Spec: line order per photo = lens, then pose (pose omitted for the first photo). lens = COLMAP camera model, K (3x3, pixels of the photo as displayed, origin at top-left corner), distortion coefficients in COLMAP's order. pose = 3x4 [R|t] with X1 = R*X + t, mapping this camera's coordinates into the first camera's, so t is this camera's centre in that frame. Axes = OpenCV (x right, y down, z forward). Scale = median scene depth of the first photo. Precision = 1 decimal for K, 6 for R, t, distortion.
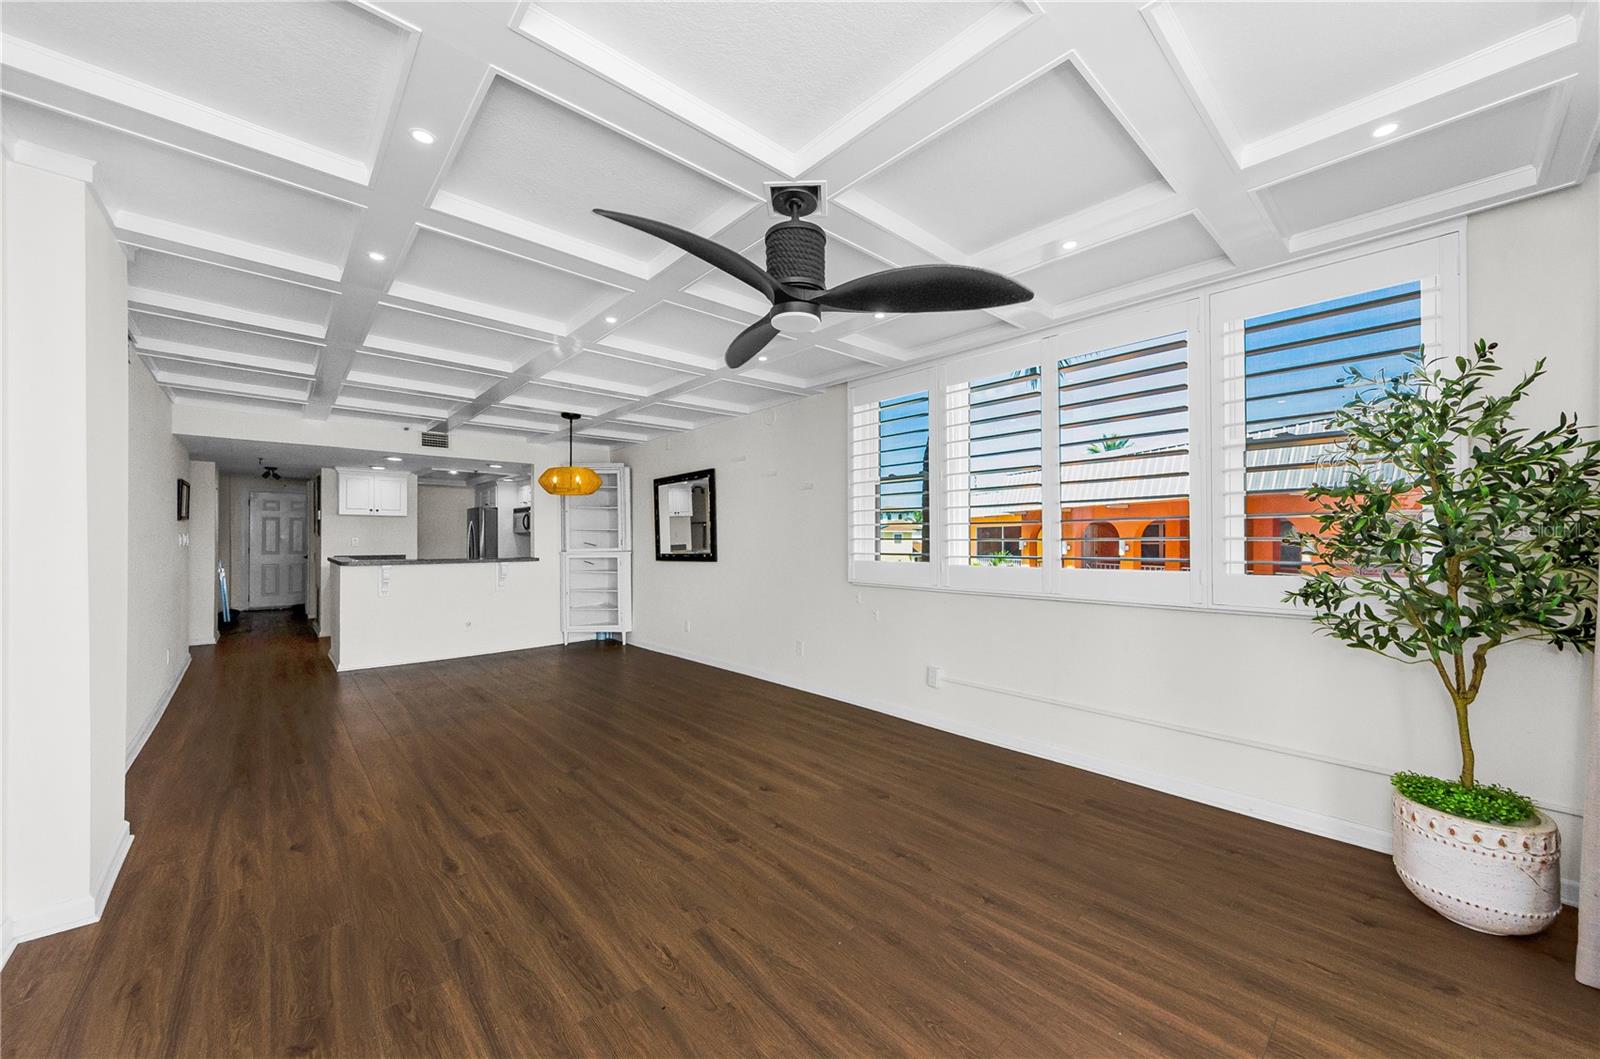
lens RADIAL K [[594.7, 0, 800.0], [0, 594.7, 529.5], [0, 0, 1]] dist [0.001500, 0.000046]
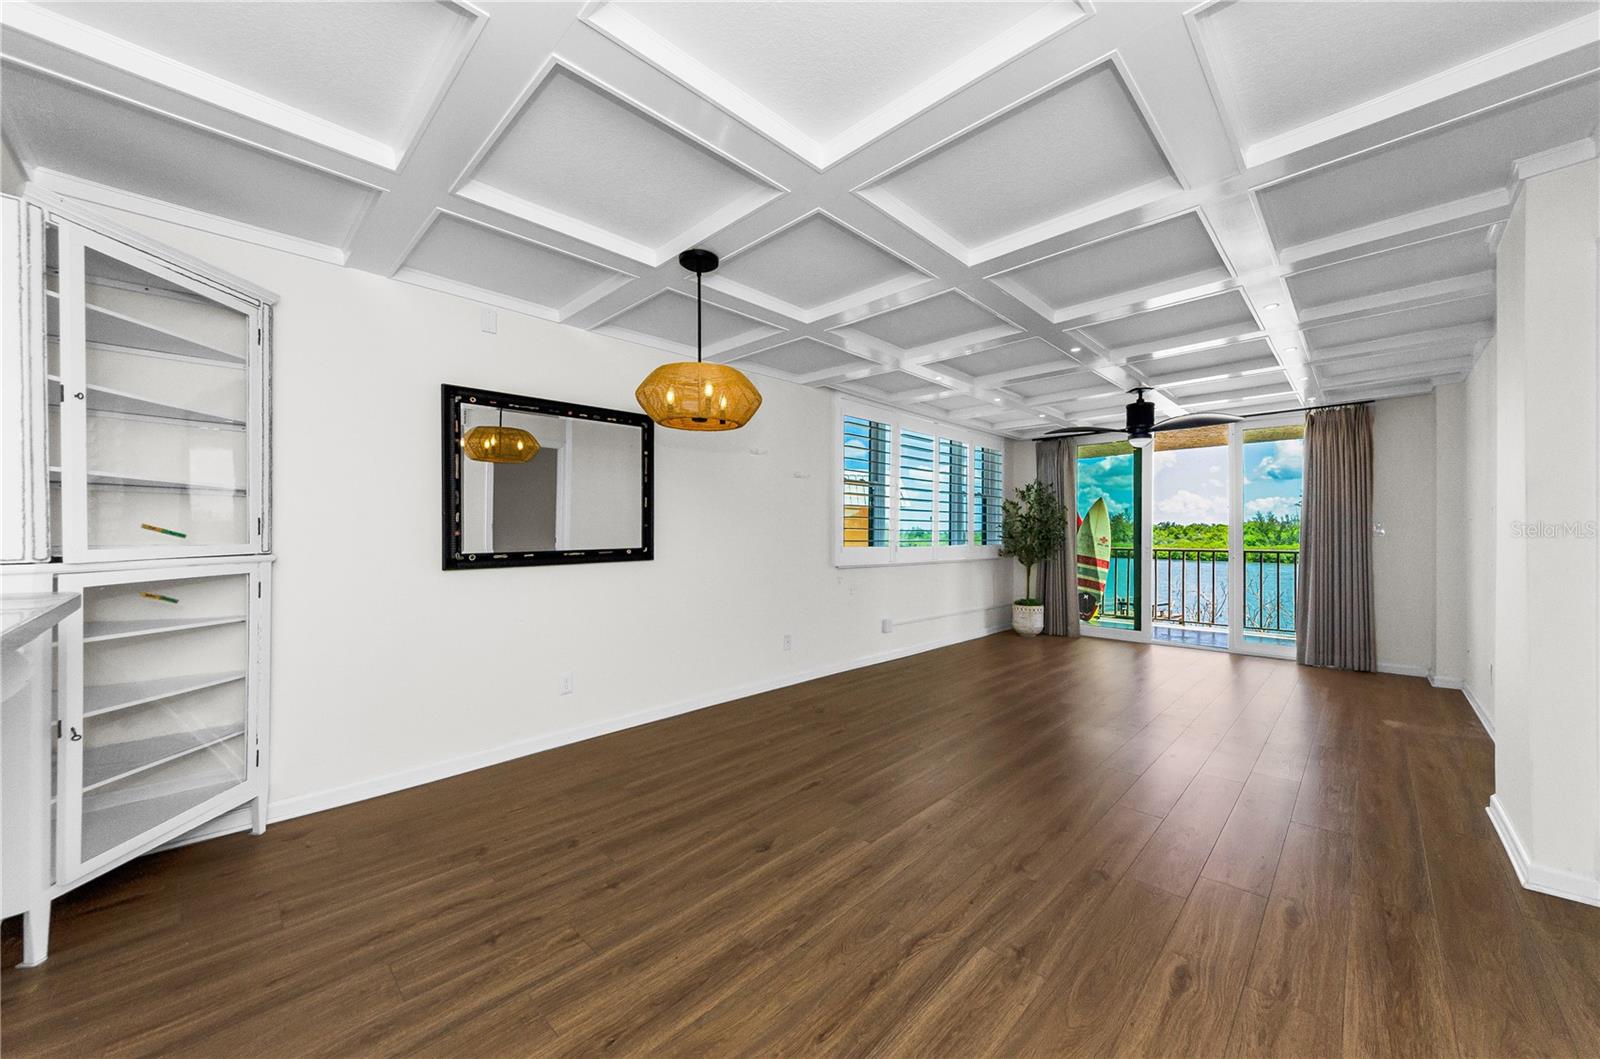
lens RADIAL K [[594.7, 0, 800.0], [0, 594.7, 529.5], [0, 0, 1]] dist [0.001500, 0.000046]
pose [[-0.071067, 0.003021, 0.997467, -1.682801], [-0.026371, 0.999640, -0.004906, 0.040594], [-0.997123, -0.026653, -0.070962, 1.857266]]
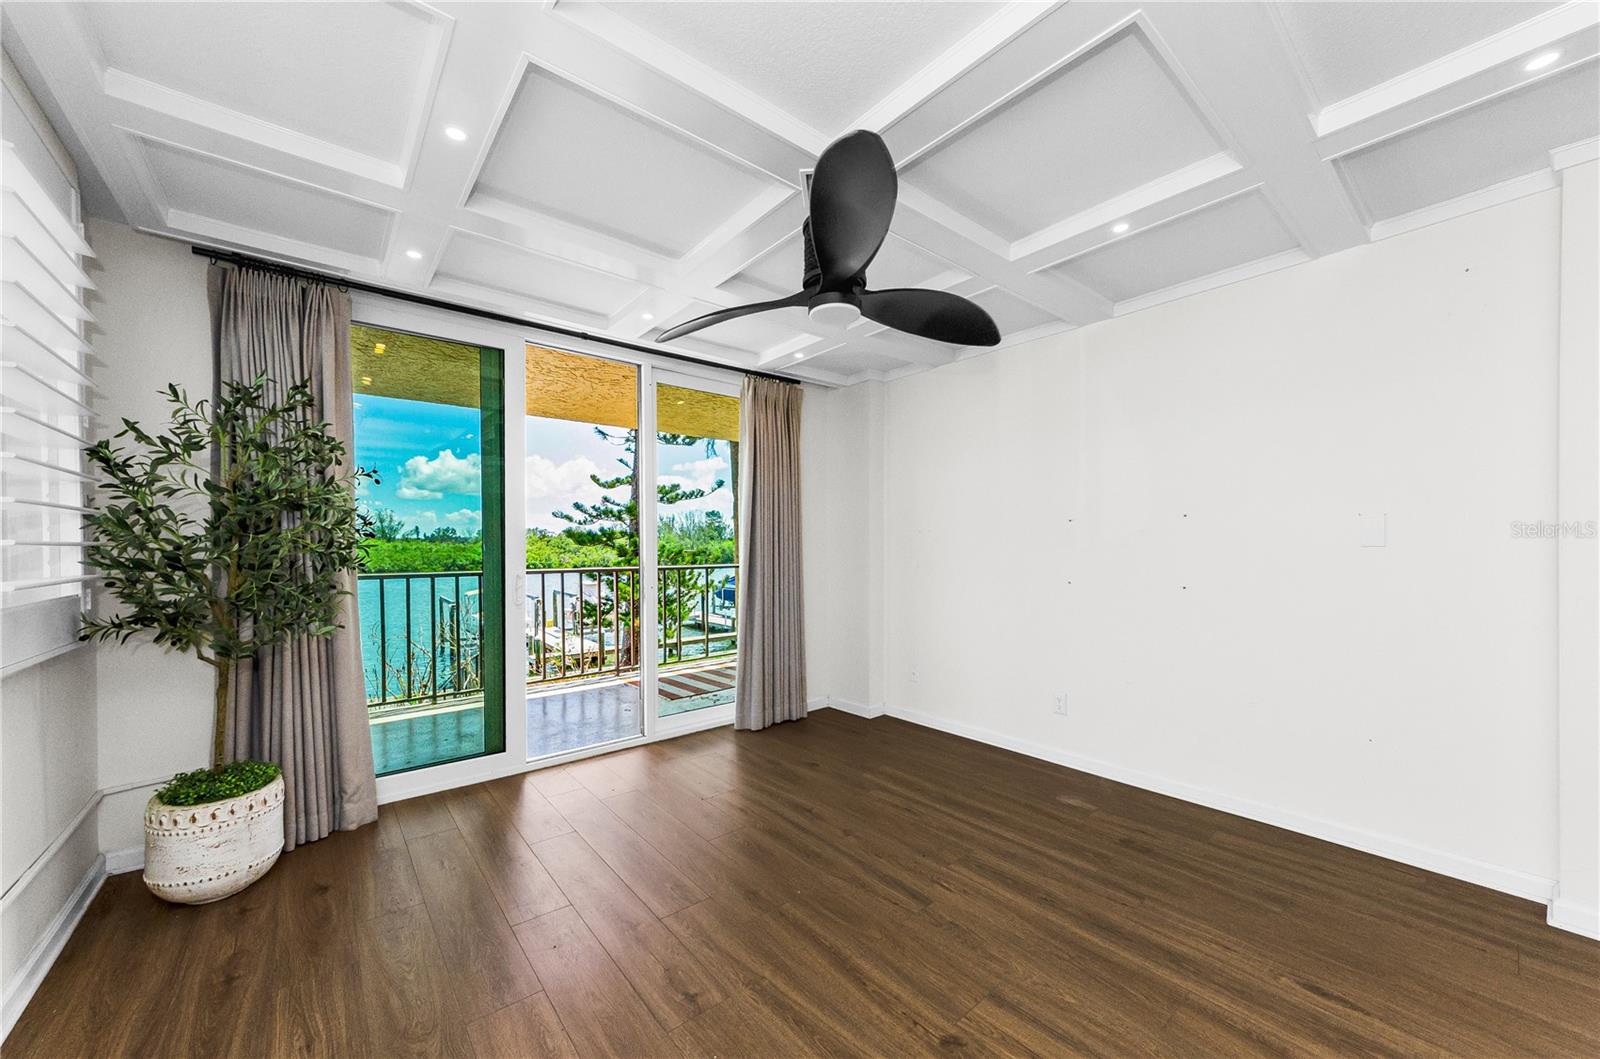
lens RADIAL K [[594.7, 0, 800.0], [0, 594.7, 529.5], [0, 0, 1]] dist [0.001500, 0.000046]
pose [[-0.999182, 0.005947, 0.040010, 0.009228], [0.004235, 0.999077, -0.042742, 0.027987], [-0.040227, -0.042538, -0.998285, 1.420680]]
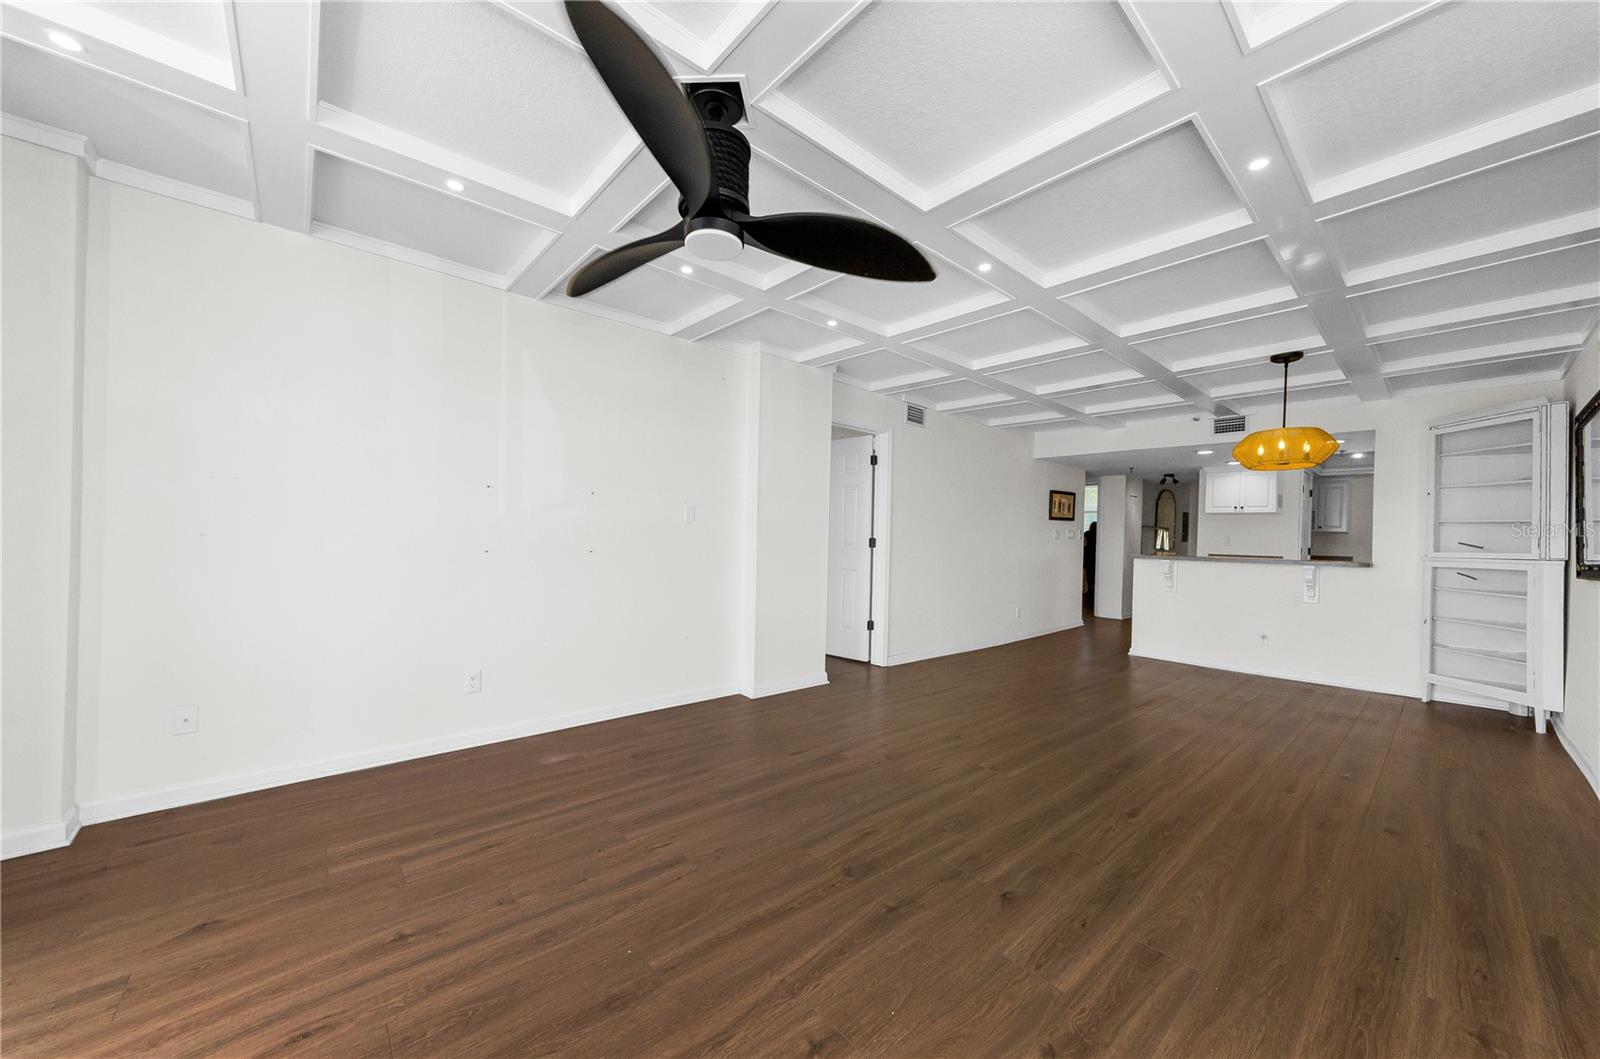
lens RADIAL K [[570.8, 0, 797.8], [0, 570.8, 540.3], [0, 0, 1]] dist [0.001796, 0.000030]
pose [[-0.017491, 0.007304, -0.999820, 0.590038], [-0.006047, 0.999954, 0.007411, 0.049831], [0.999829, 0.006176, -0.017447, 0.822416]]
